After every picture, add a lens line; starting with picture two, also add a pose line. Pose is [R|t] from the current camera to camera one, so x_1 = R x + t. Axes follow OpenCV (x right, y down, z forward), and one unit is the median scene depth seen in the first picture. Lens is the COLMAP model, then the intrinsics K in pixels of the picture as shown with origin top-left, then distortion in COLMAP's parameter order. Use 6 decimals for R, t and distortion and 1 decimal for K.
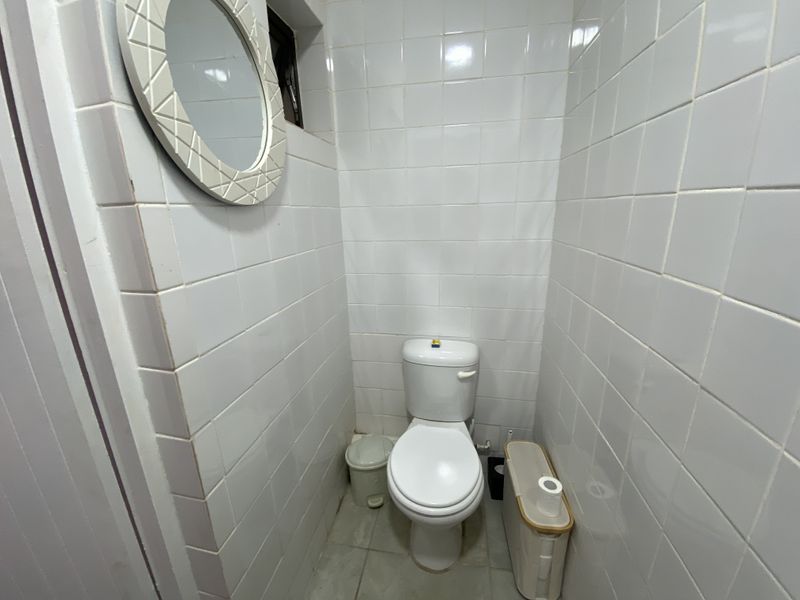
lens RADIAL K [[318.4, 0, 399.5], [0, 318.4, 295.7], [0, 0, 1]] dist [0.001968, -0.015275]
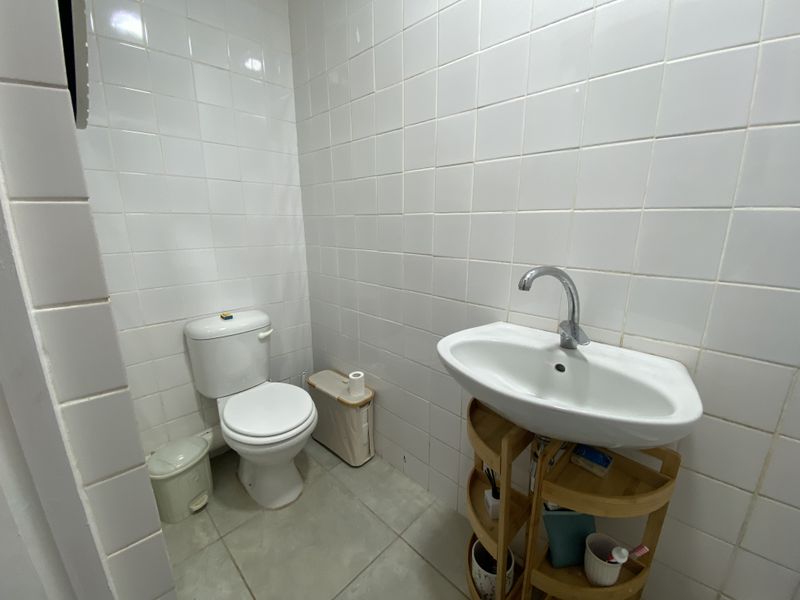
lens RADIAL K [[318.4, 0, 399.5], [0, 318.4, 295.7], [0, 0, 1]] dist [0.001968, -0.015275]
pose [[0.564825, -0.163802, 0.808791, -0.421022], [0.195056, 0.978829, 0.062020, 0.144854], [-0.801827, 0.122728, 0.584817, -0.047952]]
